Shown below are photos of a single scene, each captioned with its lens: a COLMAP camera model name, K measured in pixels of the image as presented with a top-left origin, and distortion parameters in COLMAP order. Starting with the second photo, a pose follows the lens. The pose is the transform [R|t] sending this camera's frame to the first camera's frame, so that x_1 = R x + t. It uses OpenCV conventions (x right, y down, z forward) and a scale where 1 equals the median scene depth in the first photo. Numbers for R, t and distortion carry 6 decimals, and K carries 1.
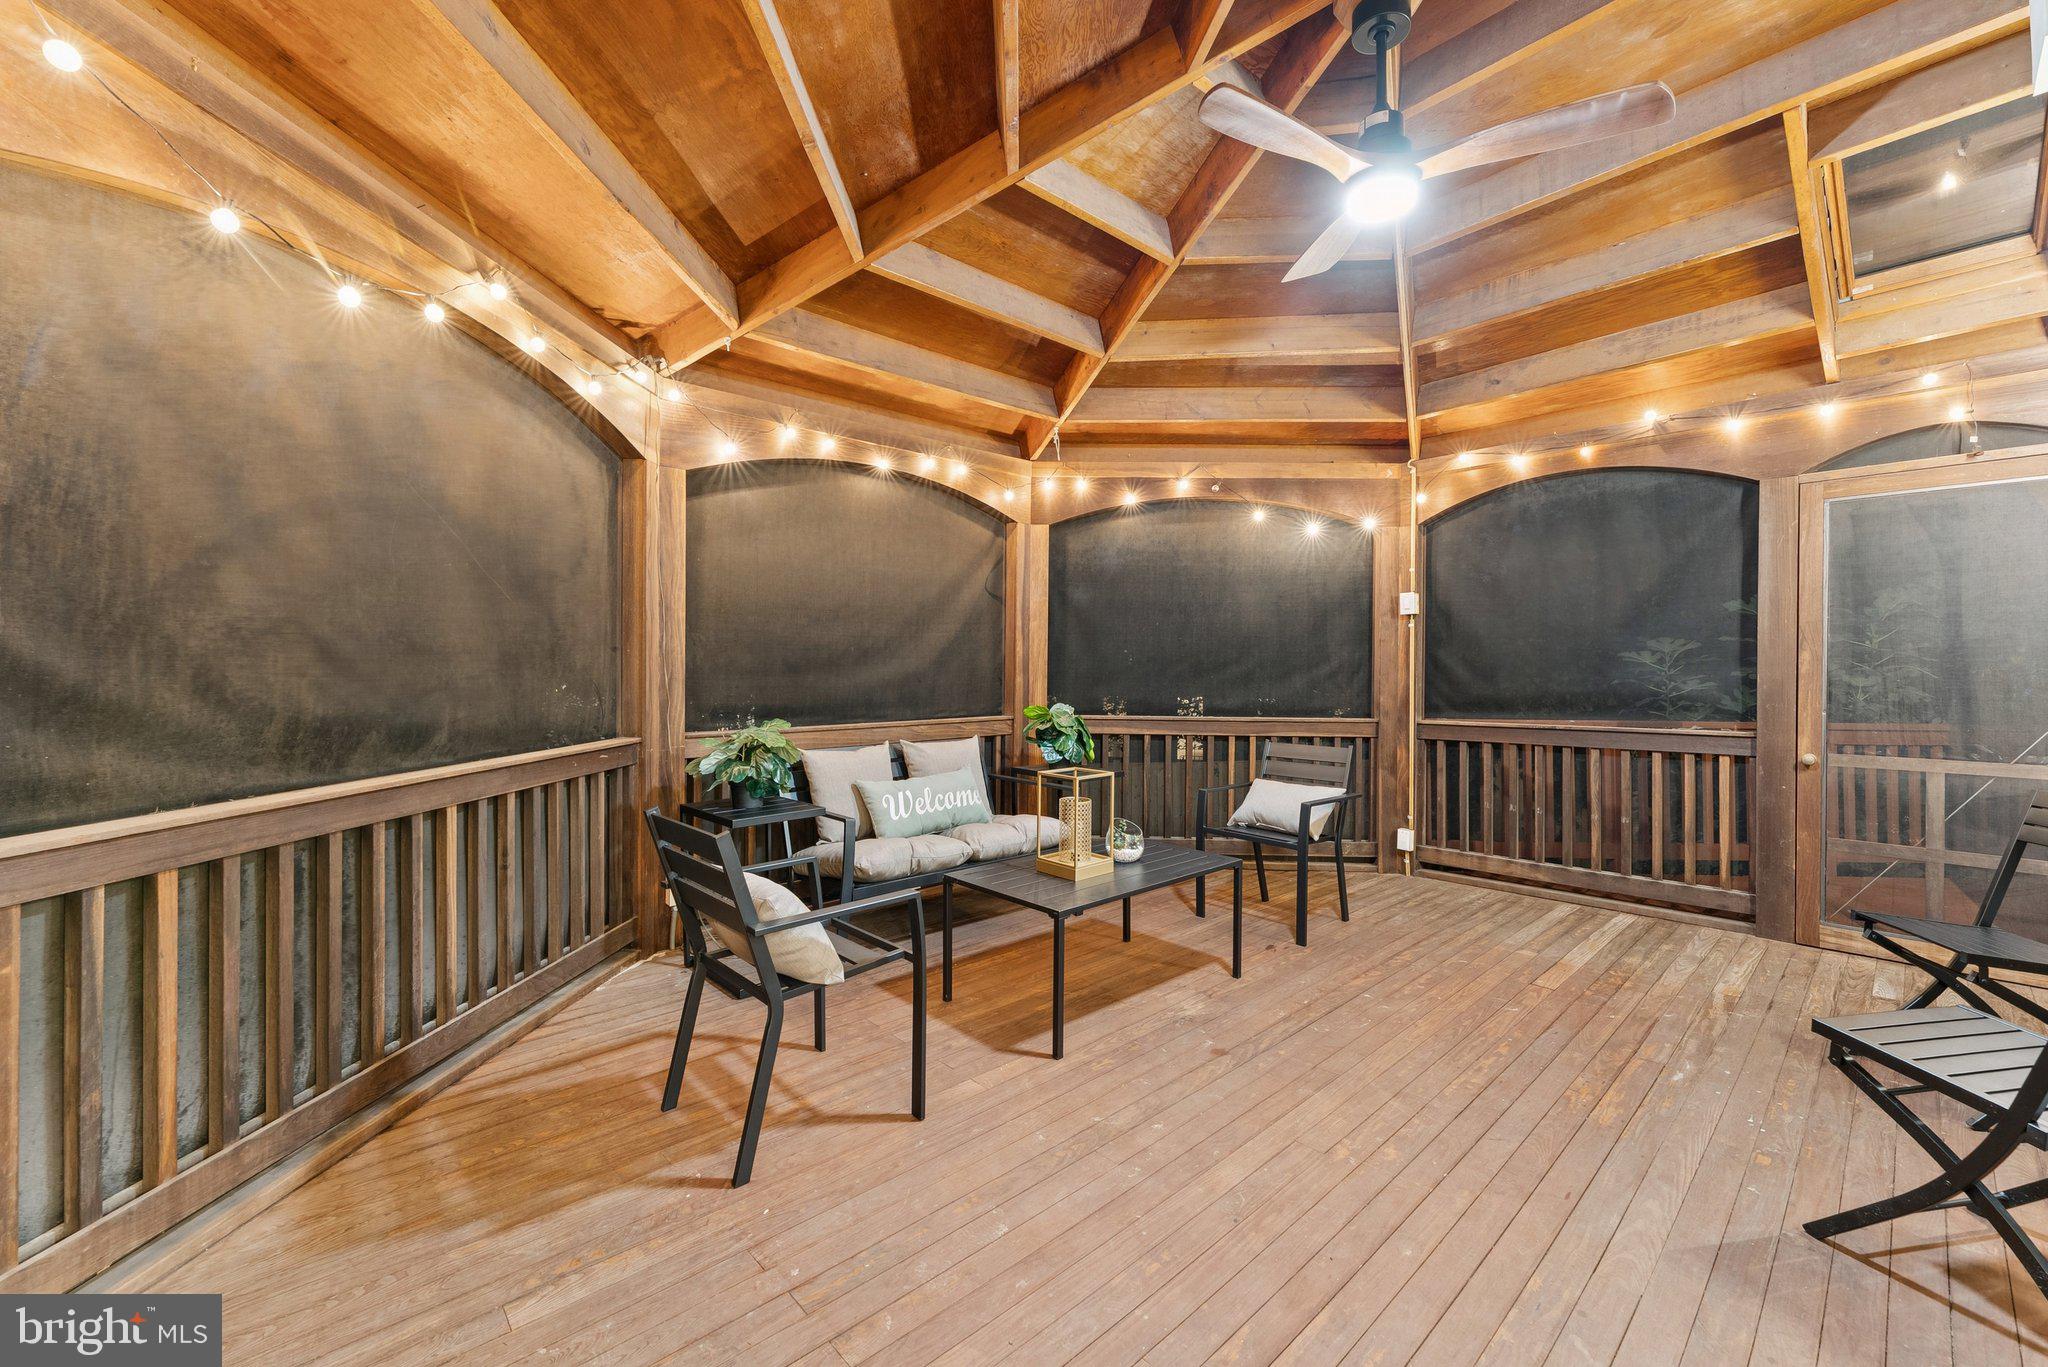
lens RADIAL K [[822.7, 0, 1034.0], [0, 822.7, 676.3], [0, 0, 1]] dist [0.001757, -0.000544]
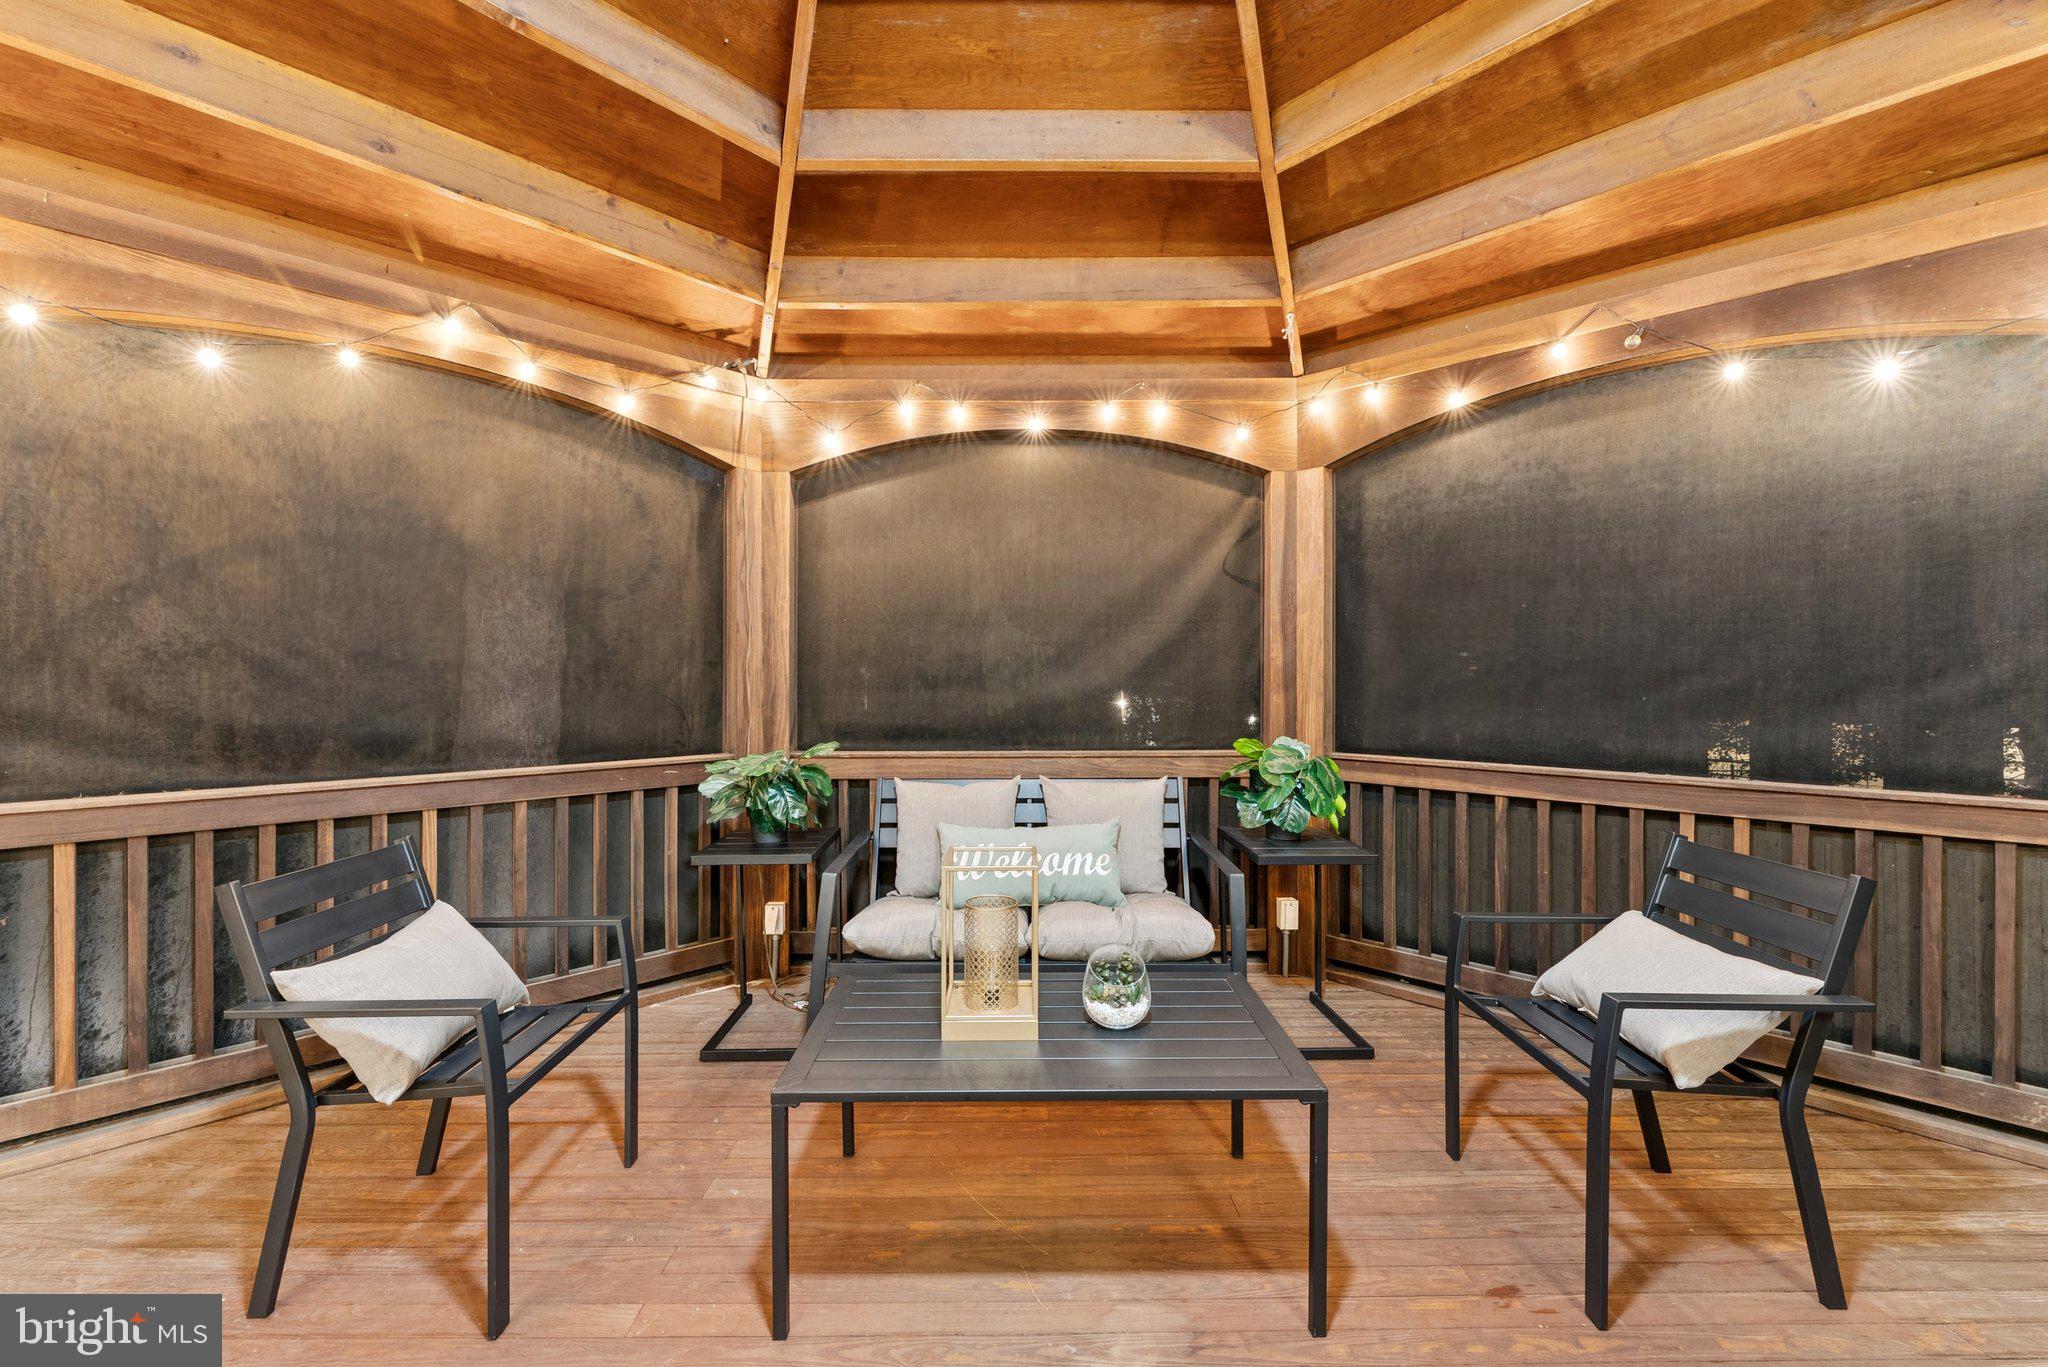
lens RADIAL K [[822.7, 0, 1021.5], [0, 822.7, 685.6], [0, 0, 1]] dist [0.001757, -0.000544]
pose [[0.736809, 0.001507, -0.676099, 0.370884], [-0.005490, 0.999978, -0.003754, -0.004507], [0.676079, 0.006478, 0.736801, 0.446064]]
